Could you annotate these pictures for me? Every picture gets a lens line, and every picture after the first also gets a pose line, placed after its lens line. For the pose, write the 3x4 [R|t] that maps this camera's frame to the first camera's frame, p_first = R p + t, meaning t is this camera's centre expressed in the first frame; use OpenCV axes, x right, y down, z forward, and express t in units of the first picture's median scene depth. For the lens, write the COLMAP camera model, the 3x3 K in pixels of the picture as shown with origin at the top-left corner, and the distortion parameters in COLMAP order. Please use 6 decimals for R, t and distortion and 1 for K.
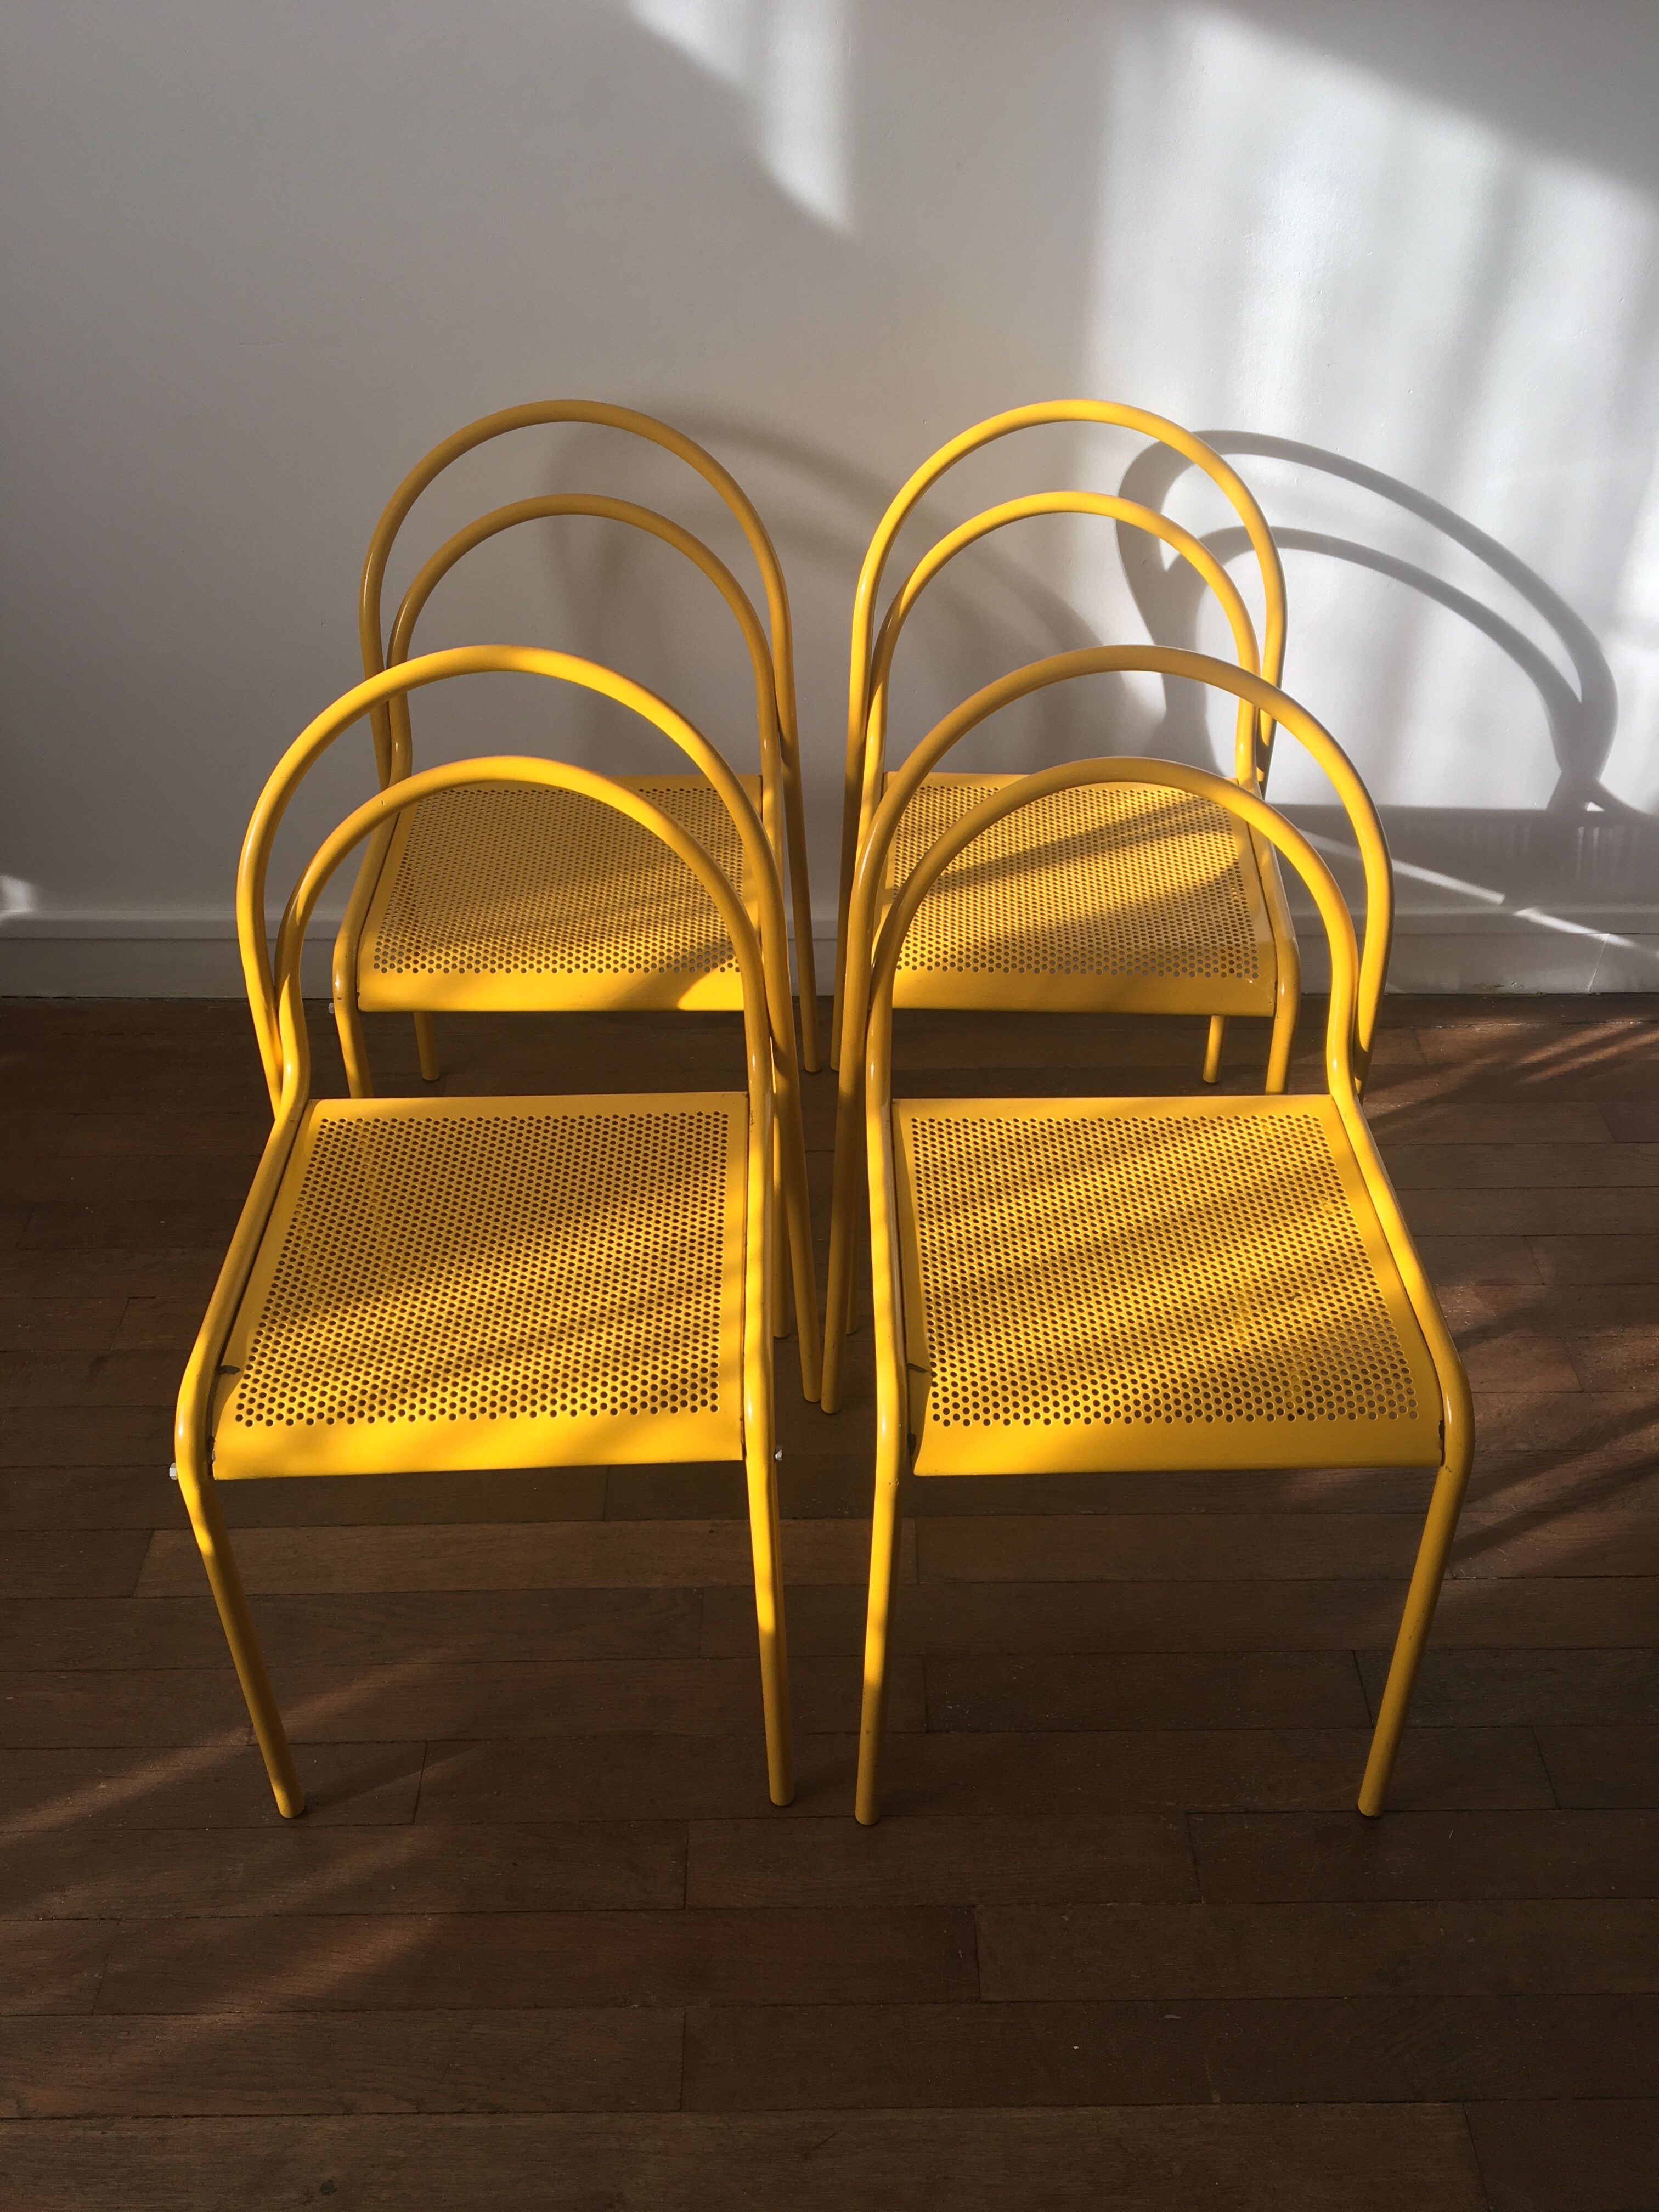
lens RADIAL K [[1884.7, 0, 835.5], [0, 1884.7, 1114.0], [0, 0, 1]] dist [0.114502, -0.168524]
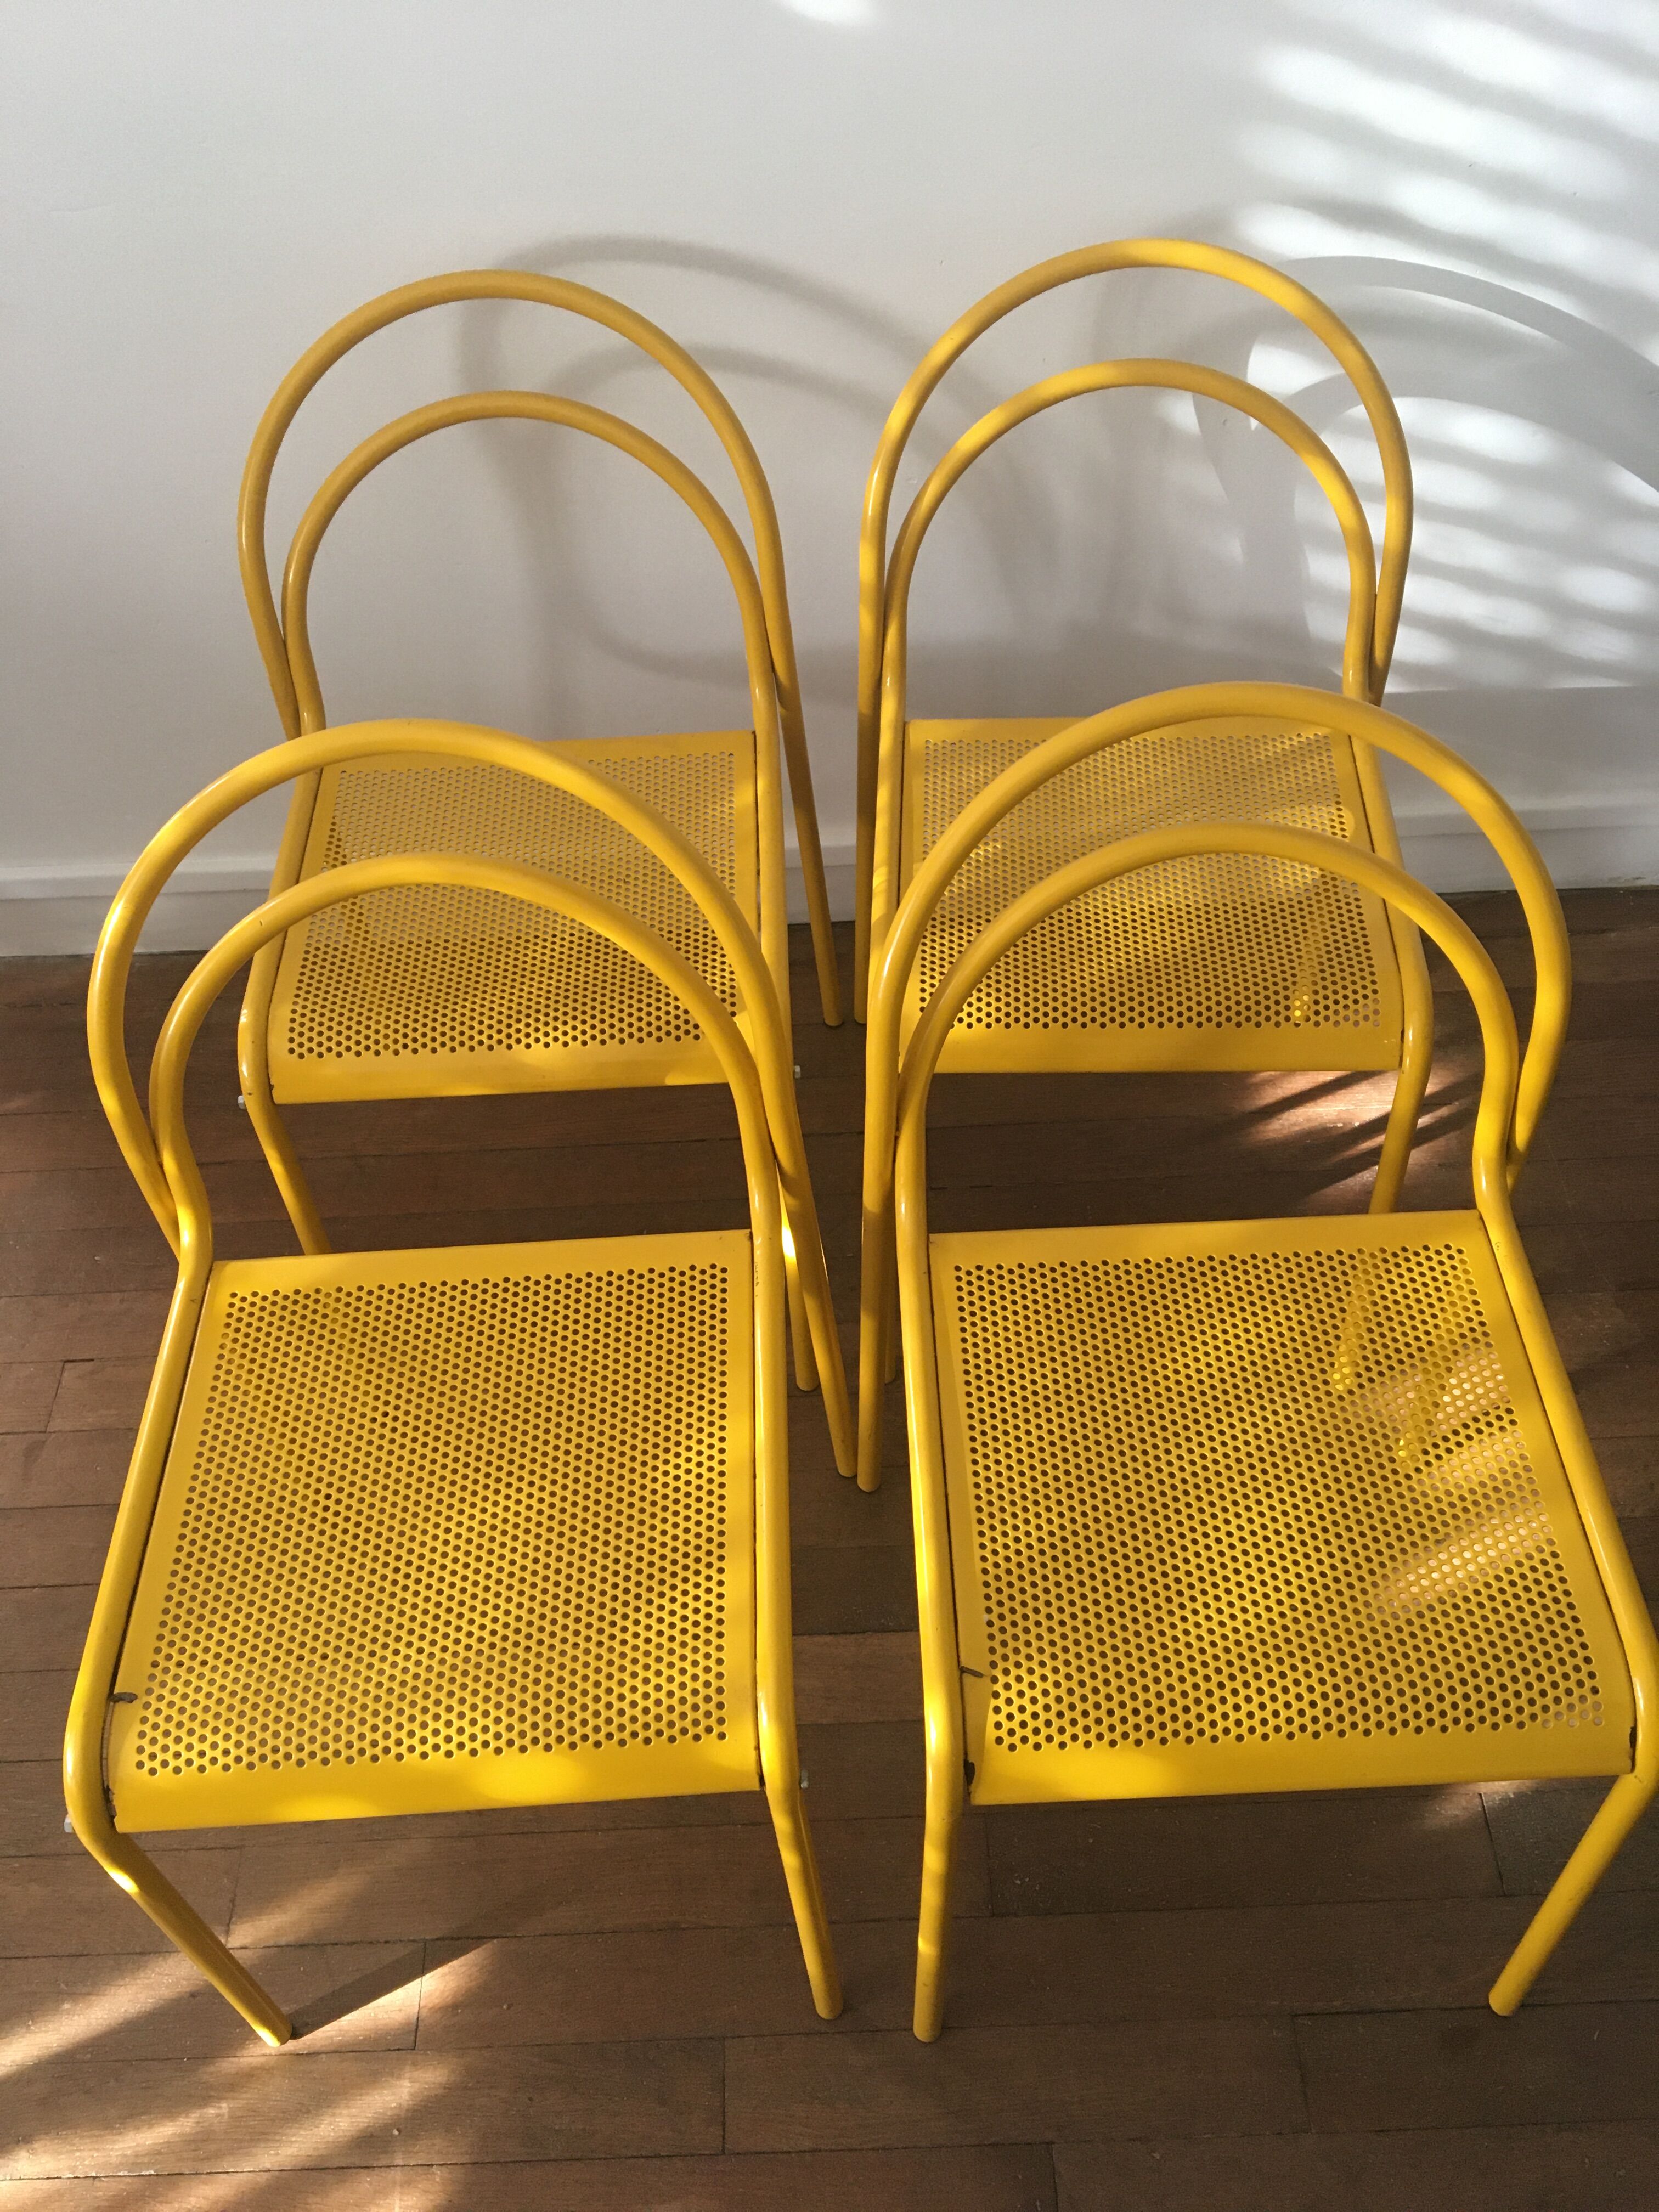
lens RADIAL K [[1884.7, 0, 829.5], [0, 1884.7, 1106.0], [0, 0, 1]] dist [0.071601, -0.086059]
pose [[0.998993, -0.036694, -0.025823, 0.010286], [0.040879, 0.981568, 0.186692, -0.216781], [0.018497, -0.187560, 0.982079, 0.219491]]
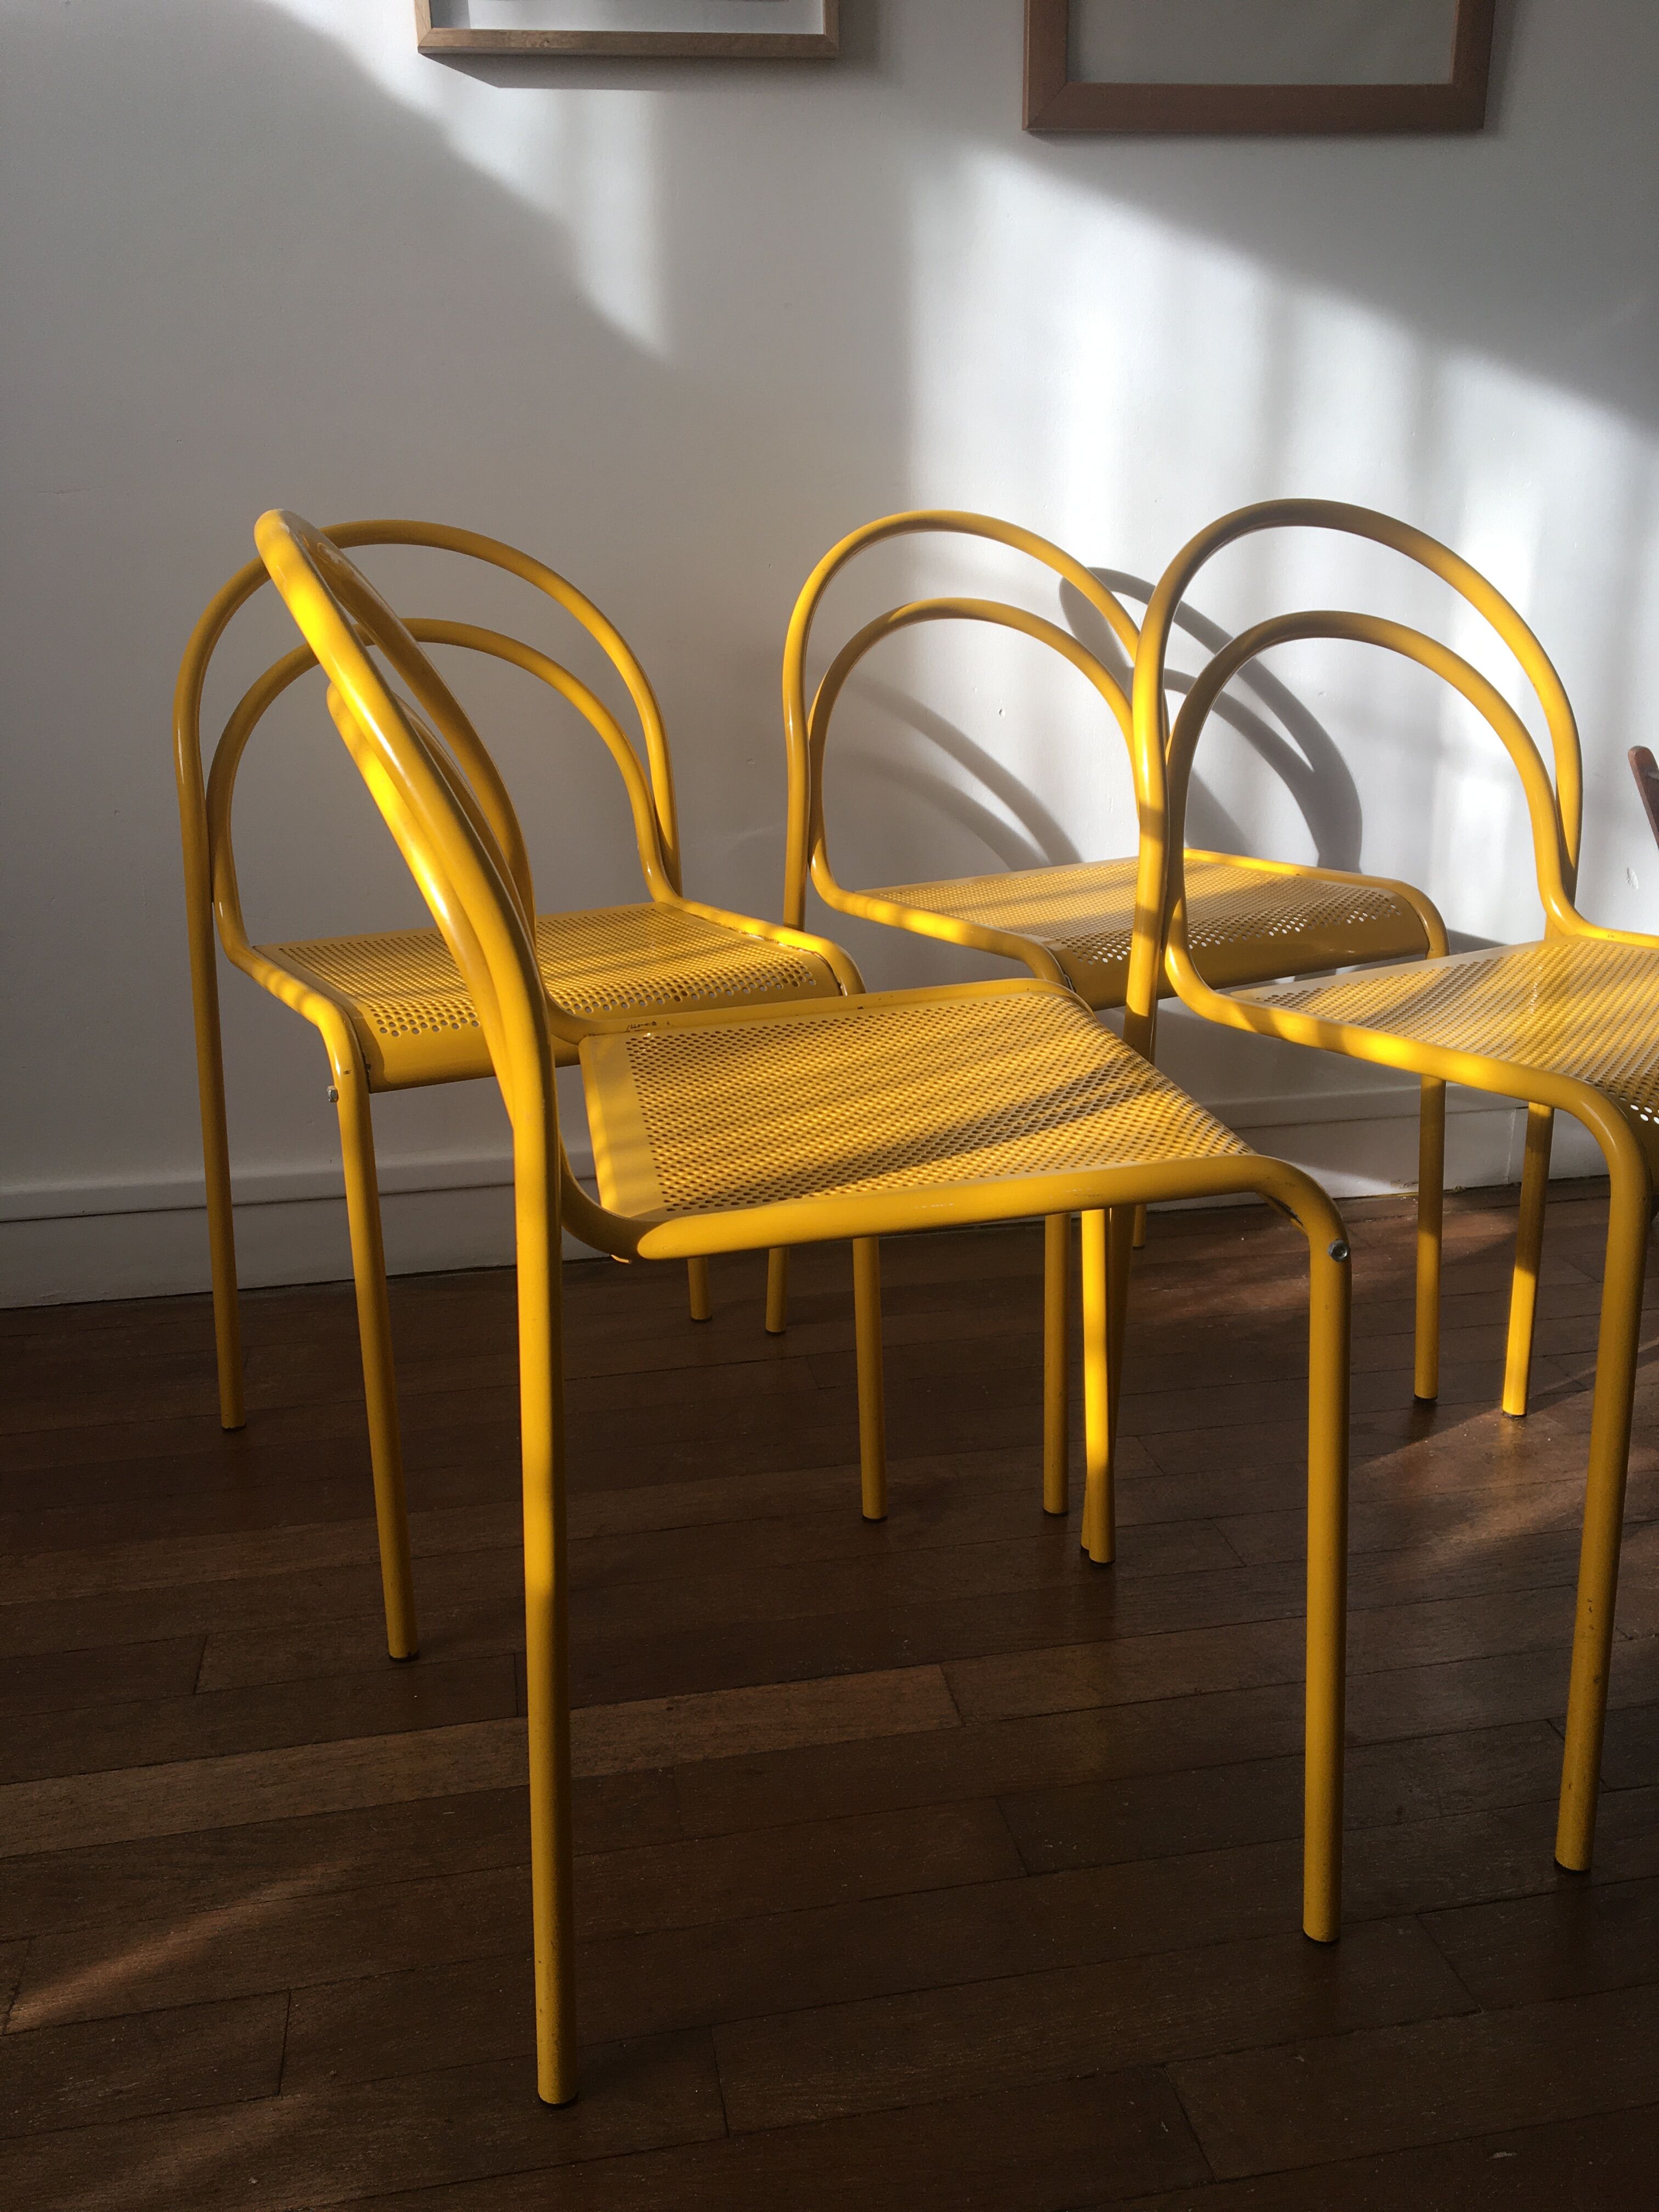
lens RADIAL K [[1884.7, 0, 829.5], [0, 1884.7, 1106.0], [0, 0, 1]] dist [0.071601, -0.086059]
pose [[0.985330, -0.069729, 0.155762, -0.117786], [0.126369, 0.911532, -0.391332, 0.346858], [-0.114694, 0.405275, 0.906971, 0.275165]]
